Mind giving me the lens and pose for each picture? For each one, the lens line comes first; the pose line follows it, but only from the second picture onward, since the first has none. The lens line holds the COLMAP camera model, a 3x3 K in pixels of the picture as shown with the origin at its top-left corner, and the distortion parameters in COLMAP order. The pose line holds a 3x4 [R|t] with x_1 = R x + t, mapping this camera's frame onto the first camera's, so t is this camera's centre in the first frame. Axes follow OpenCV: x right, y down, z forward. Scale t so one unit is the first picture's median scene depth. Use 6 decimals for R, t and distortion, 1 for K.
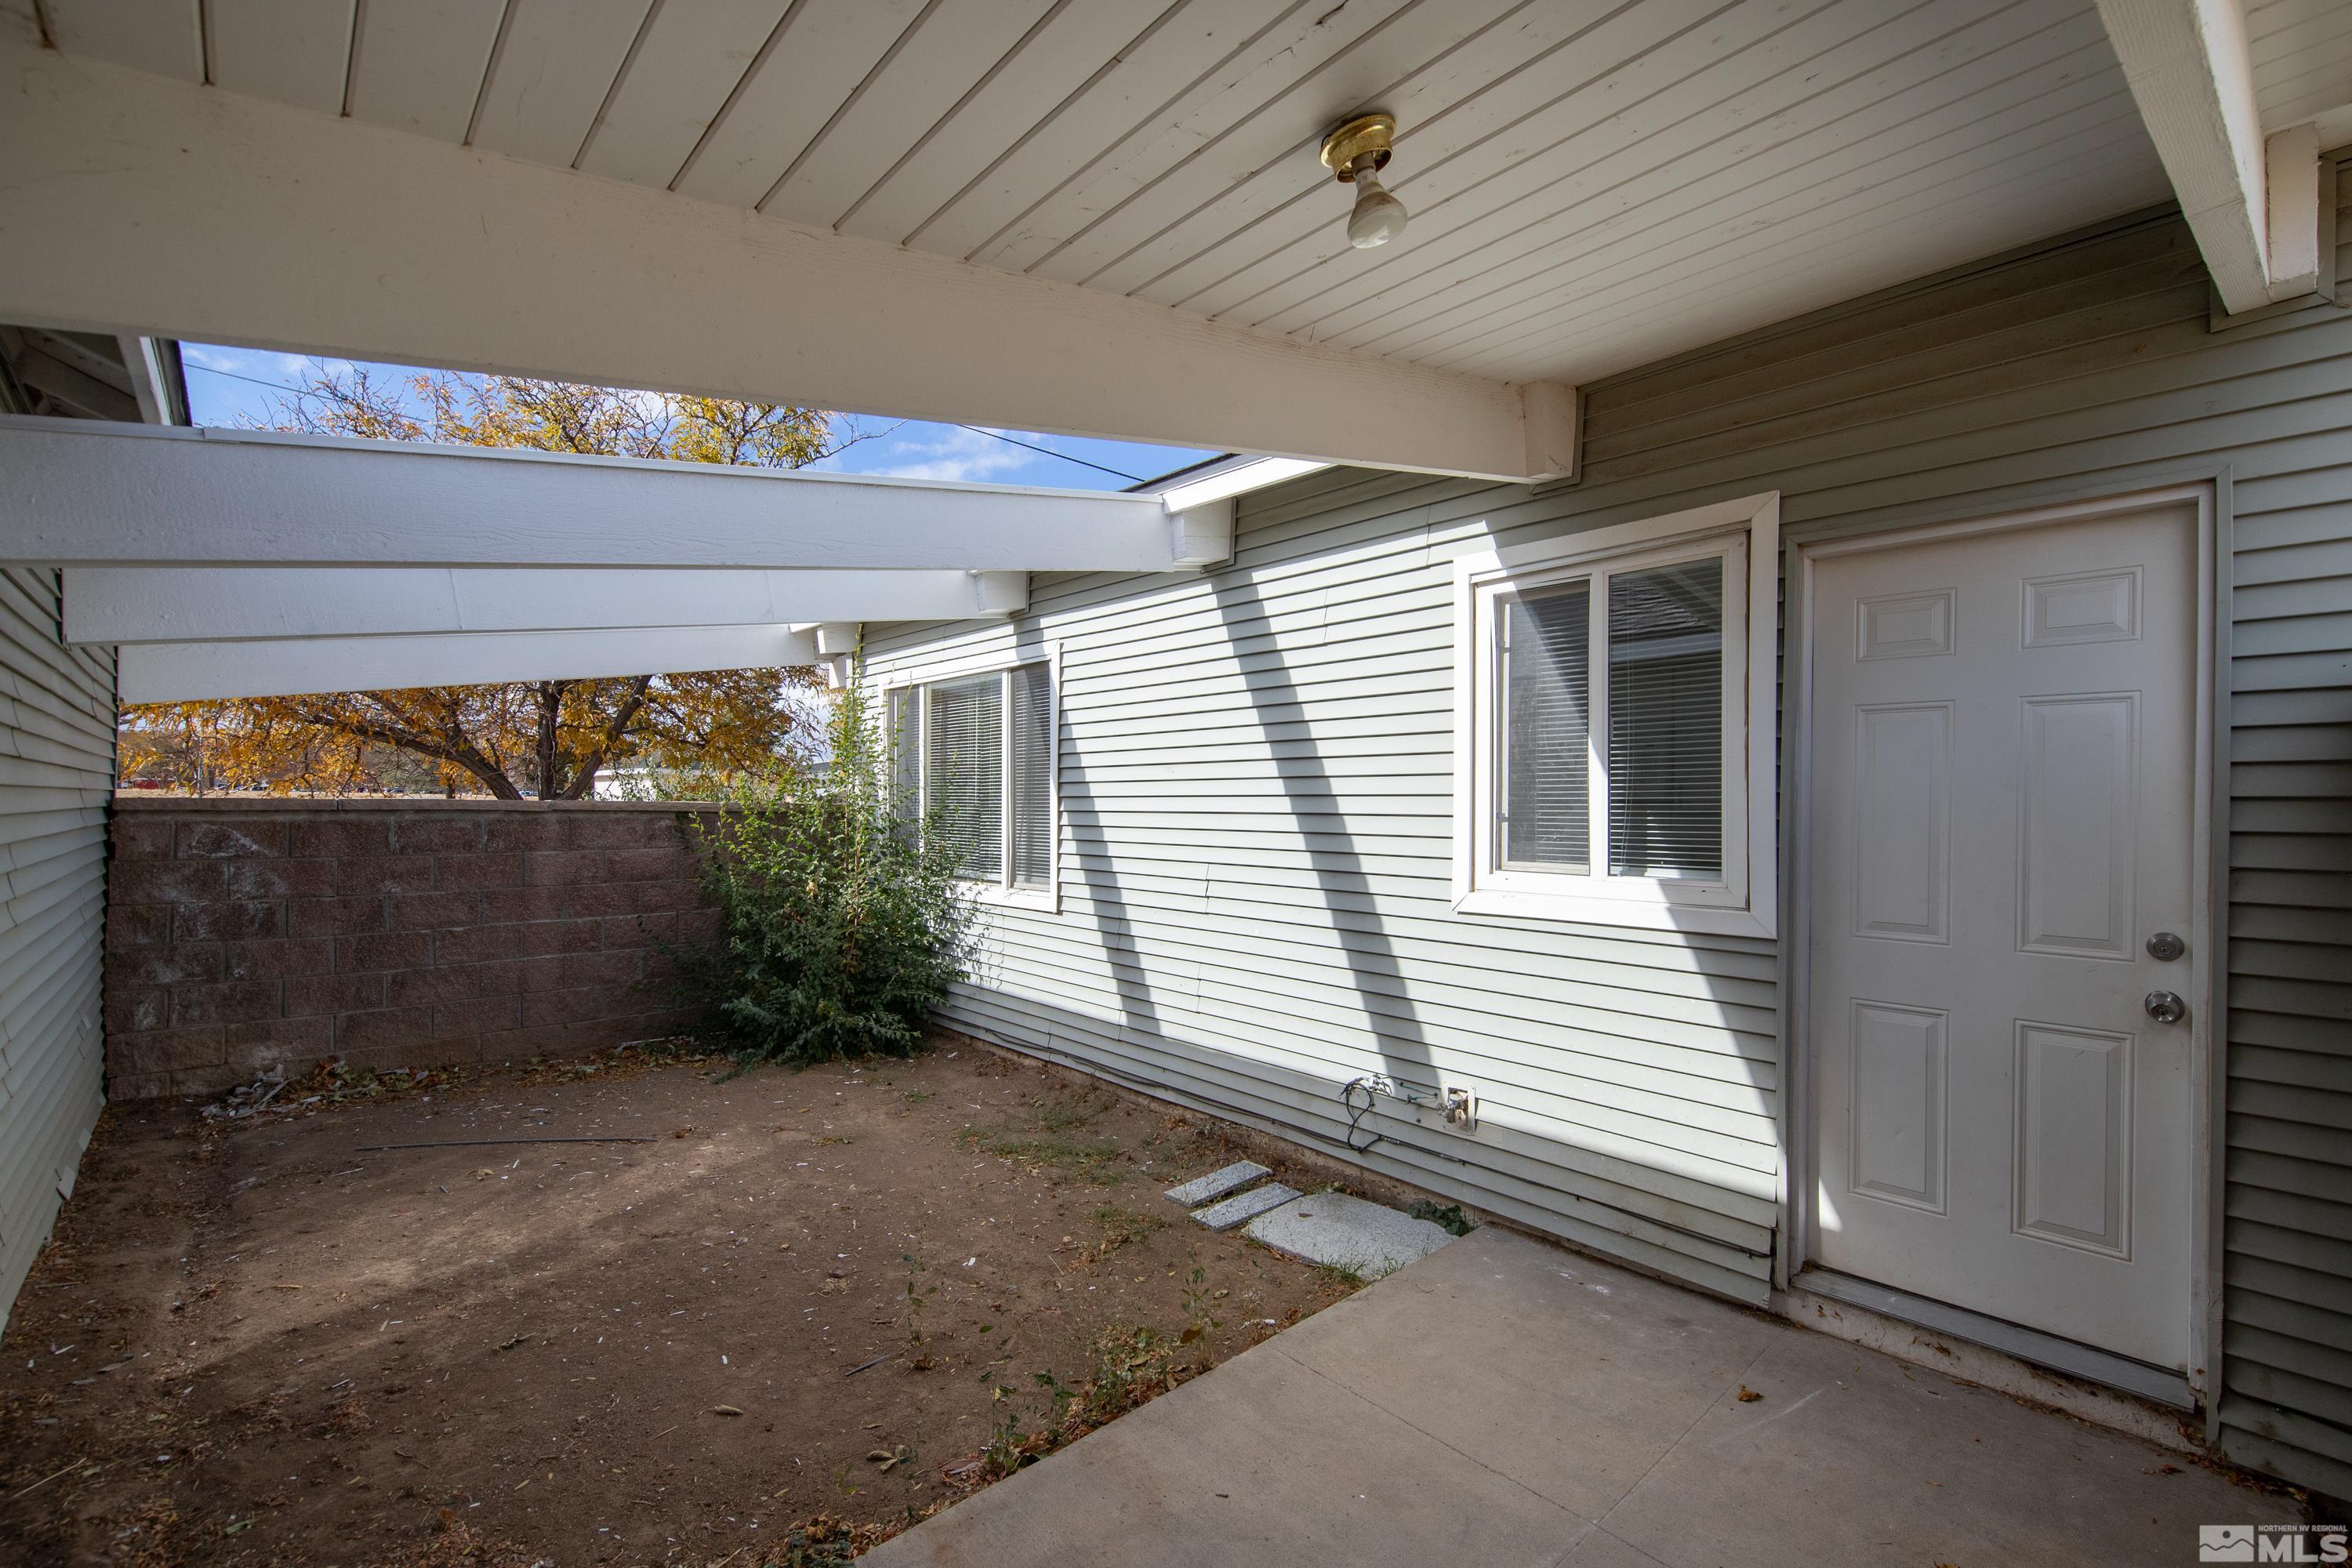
lens RADIAL K [[1009.9, 0, 1200.2], [0, 1009.9, 792.1], [0, 0, 1]] dist [0.005567, 0.000361]
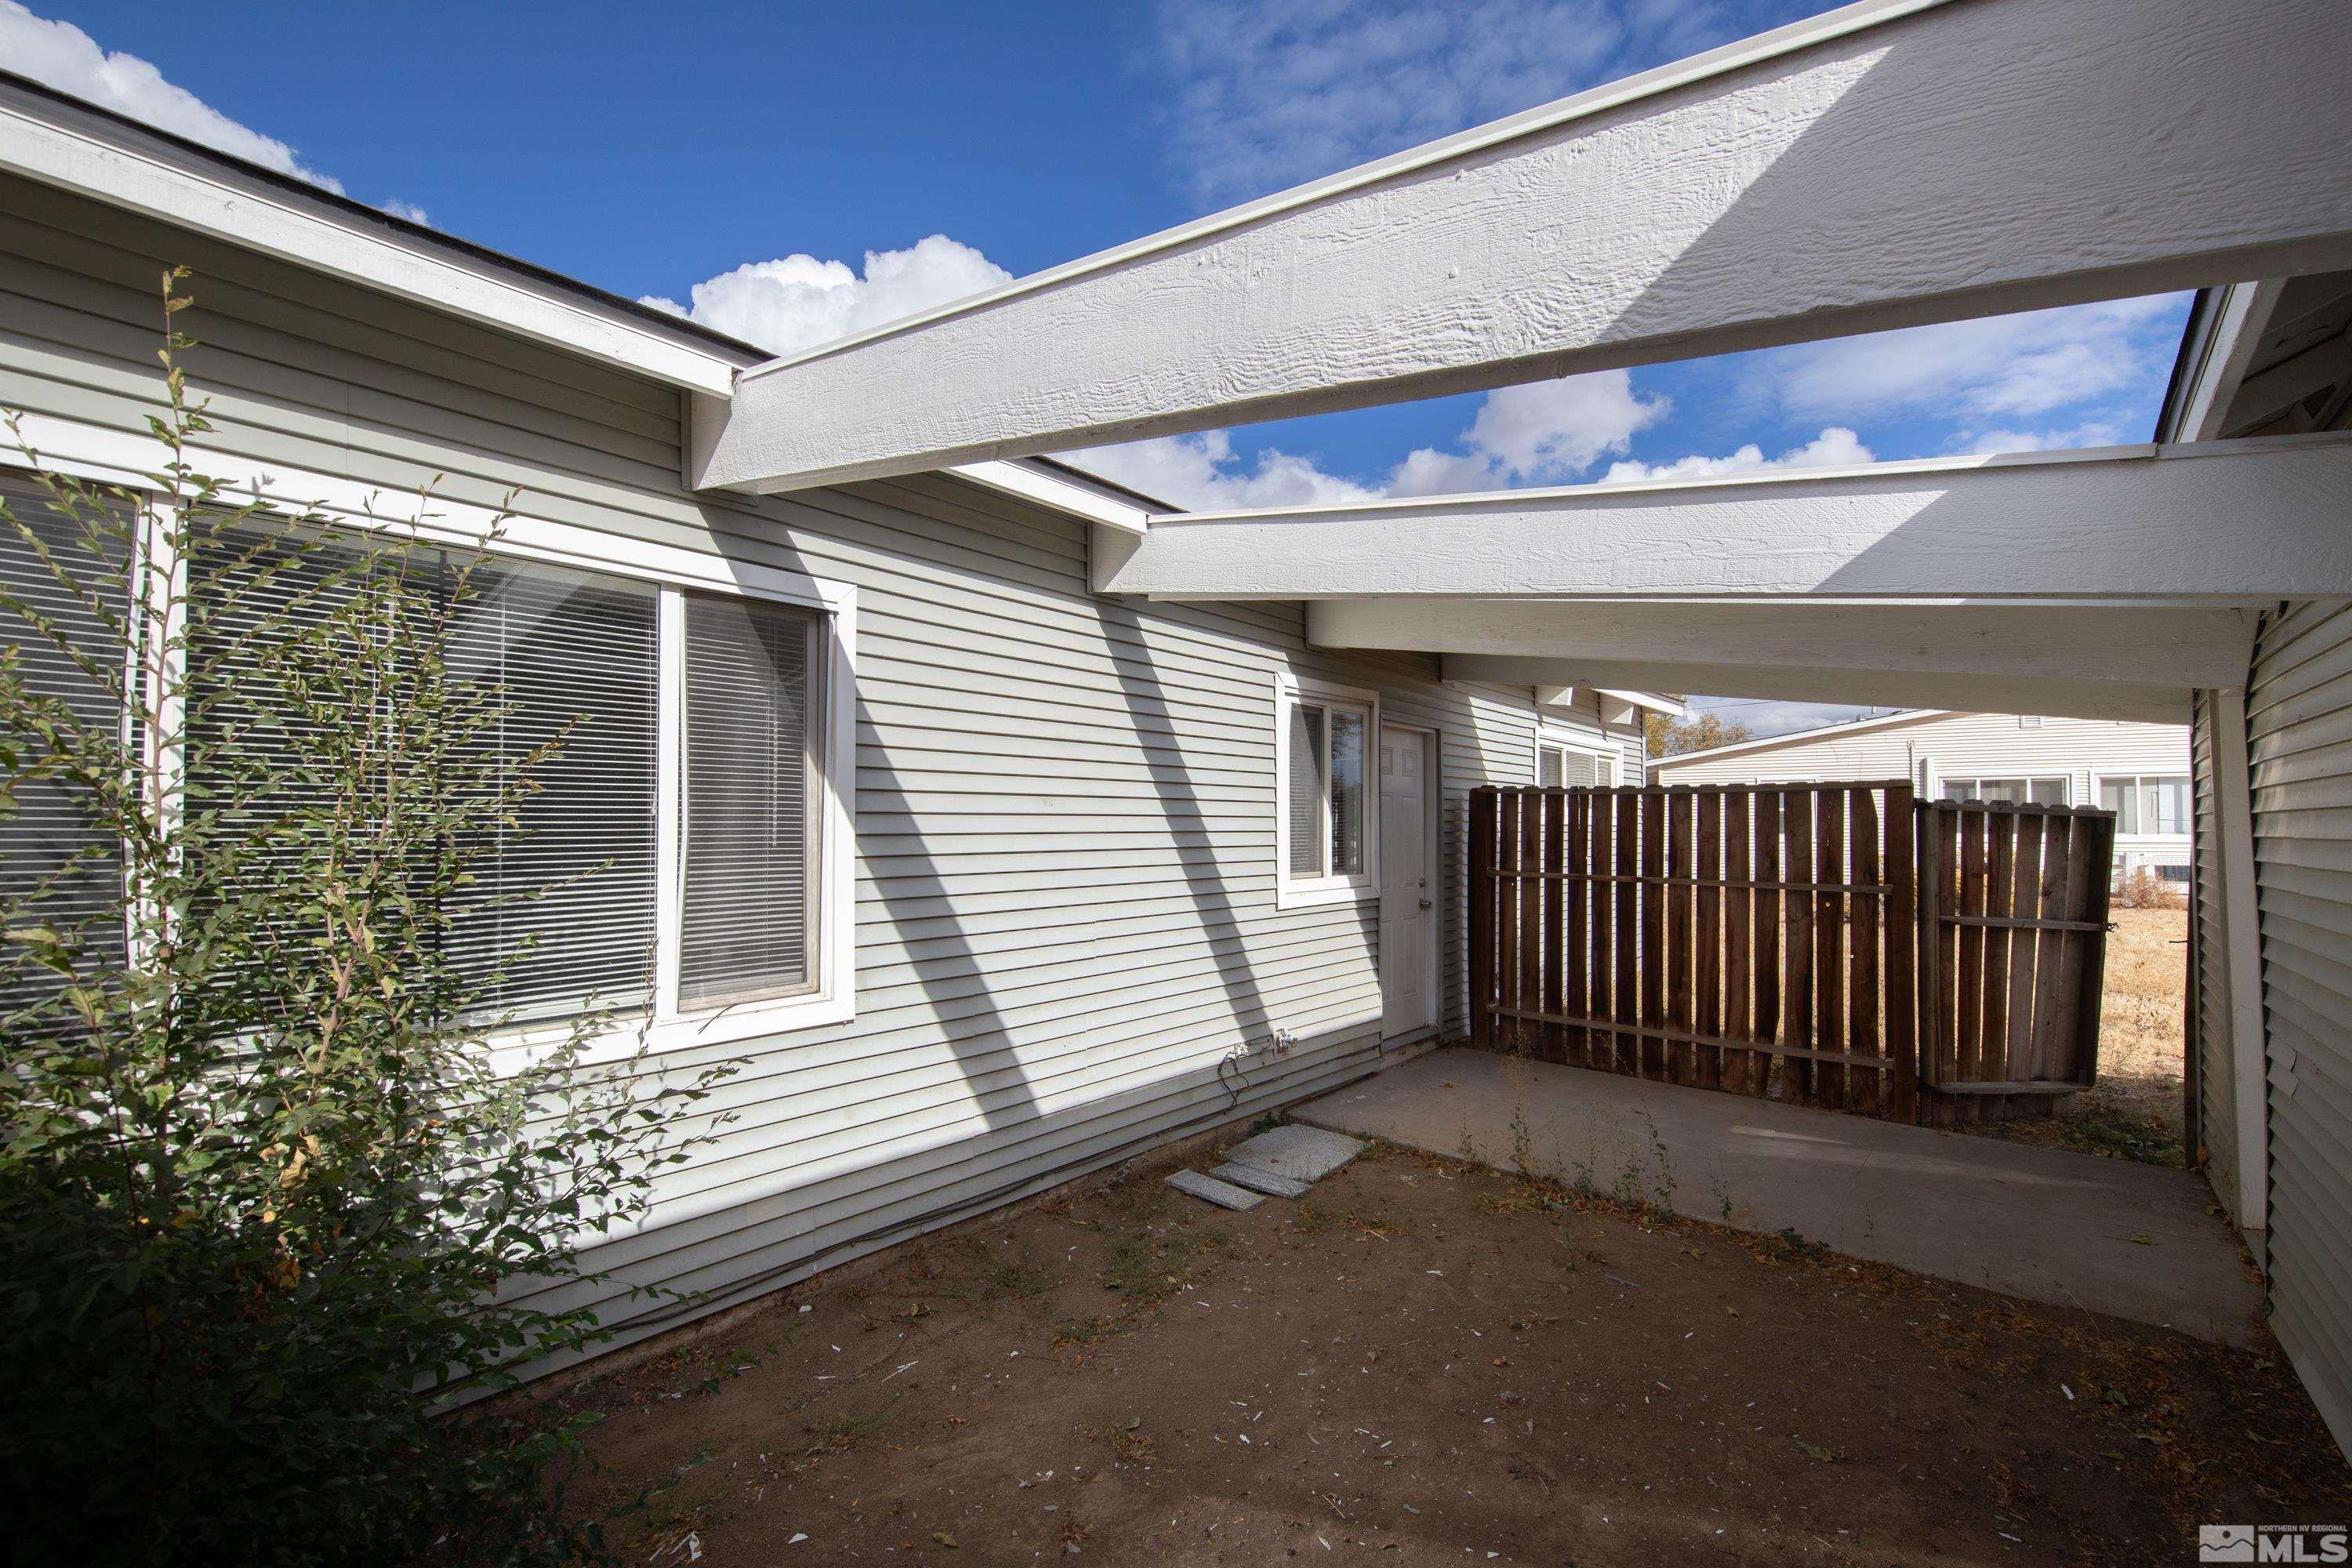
lens RADIAL K [[971.7, 0, 1189.1], [0, 971.7, 833.0], [0, 0, 1]] dist [0.001571, 0.000143]
pose [[-0.109456, 0.004555, 0.993981, -0.934257], [0.003952, 0.999984, -0.004148, 0.008119], [-0.993984, 0.003474, -0.109473, 1.048193]]
